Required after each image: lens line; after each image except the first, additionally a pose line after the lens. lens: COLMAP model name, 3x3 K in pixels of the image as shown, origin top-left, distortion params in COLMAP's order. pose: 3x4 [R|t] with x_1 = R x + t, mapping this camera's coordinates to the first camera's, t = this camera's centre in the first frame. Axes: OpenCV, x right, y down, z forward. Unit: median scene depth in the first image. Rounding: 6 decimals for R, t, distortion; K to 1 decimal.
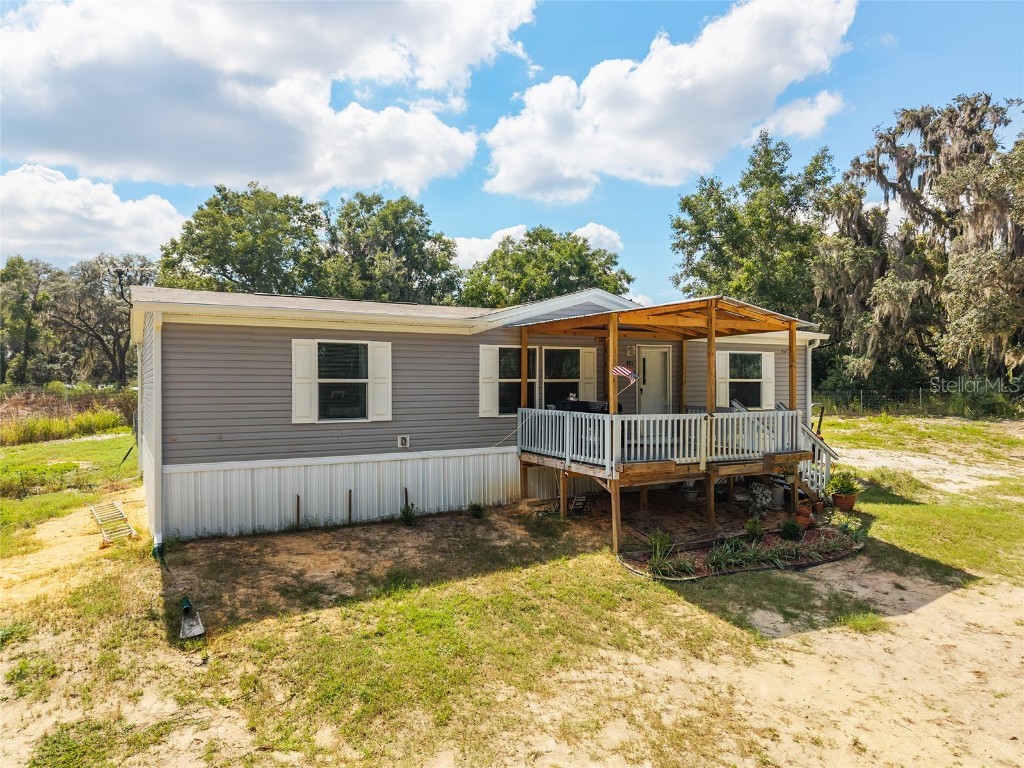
lens RADIAL K [[690.9, 0, 509.8], [0, 690.9, 383.2], [0, 0, 1]] dist [0.032569, -0.032317]
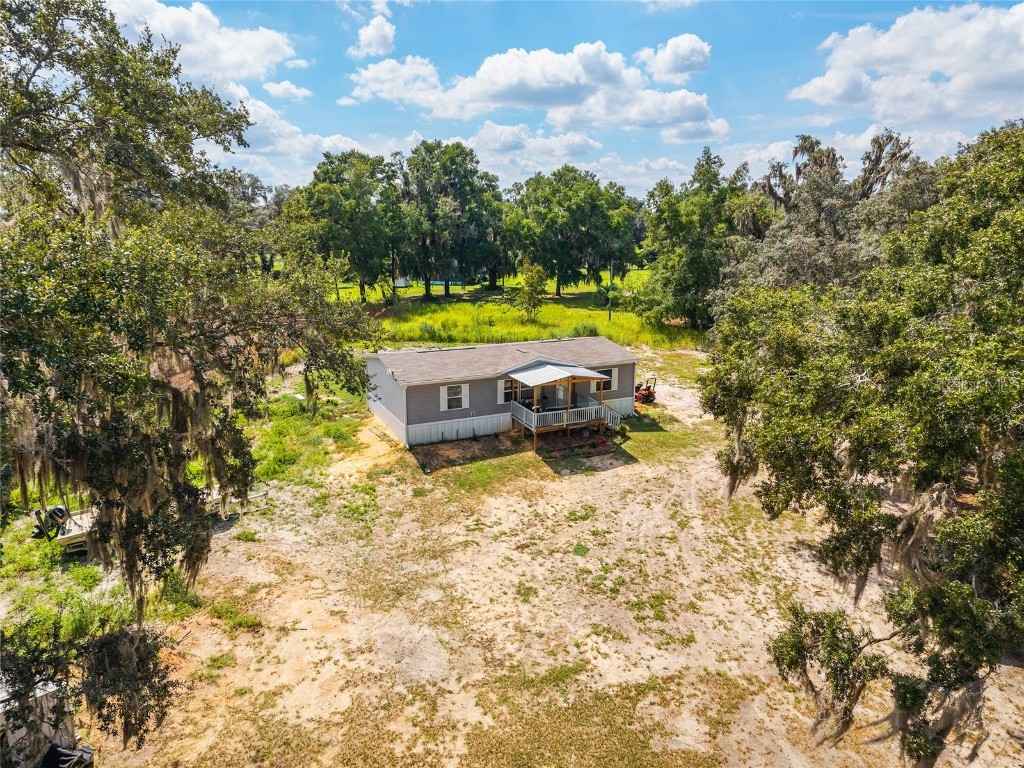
lens RADIAL K [[711.1, 0, 512.0], [0, 711.1, 384.0], [0, 0, 1]] dist [0.034175, -0.029748]
pose [[0.997693, 0.020722, -0.064644, 0.244532], [-0.004676, 0.970986, 0.239090, -0.876688], [0.067722, -0.238236, 0.968843, -2.229272]]
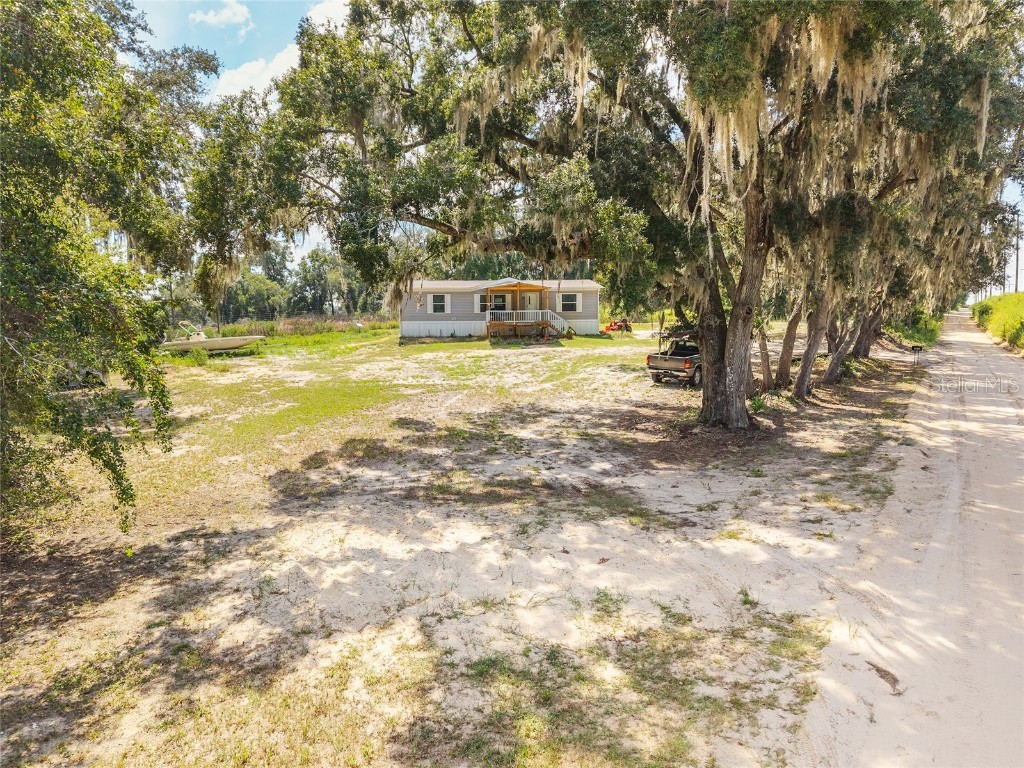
lens RADIAL K [[690.9, 0, 509.8], [0, 690.9, 383.2], [0, 0, 1]] dist [0.032569, -0.032317]
pose [[0.919336, 0.033065, -0.392081, 1.902769], [0.005645, 0.995252, 0.097169, 0.074419], [0.393432, -0.091544, 0.914785, -2.858095]]
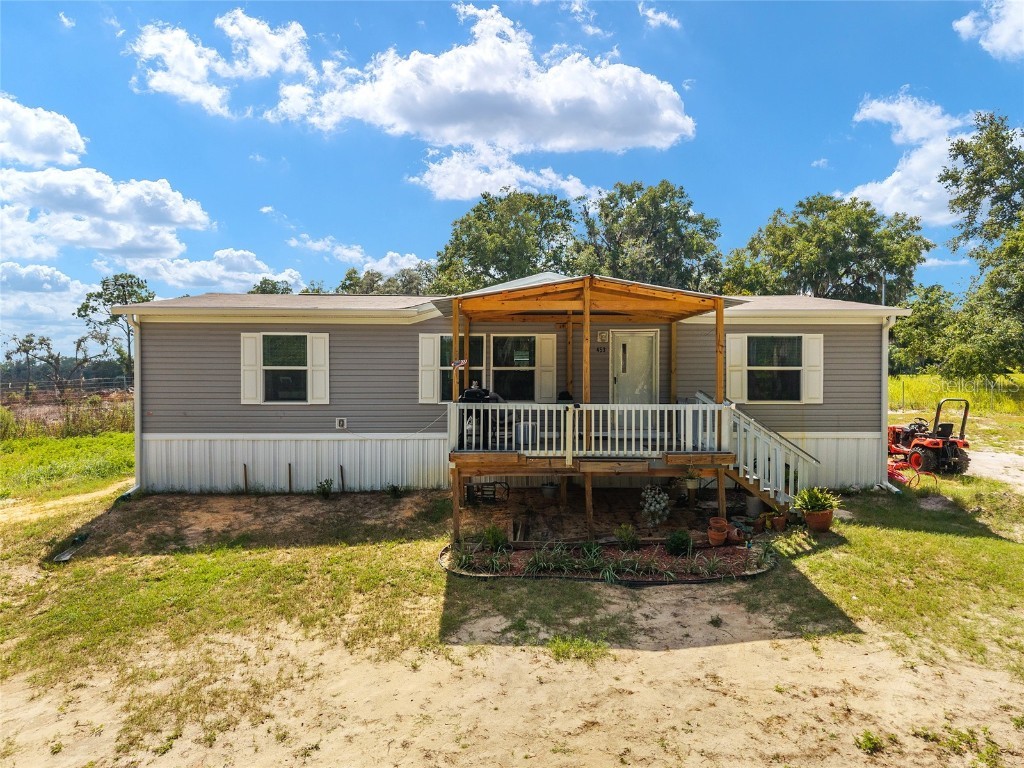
lens RADIAL K [[690.9, 0, 509.8], [0, 690.9, 383.2], [0, 0, 1]] dist [0.032569, -0.032317]
pose [[0.887038, 0.010875, -0.461568, 0.634162], [-0.002898, 0.999834, 0.017989, -0.000356], [0.461687, -0.014619, 0.886922, 0.154694]]
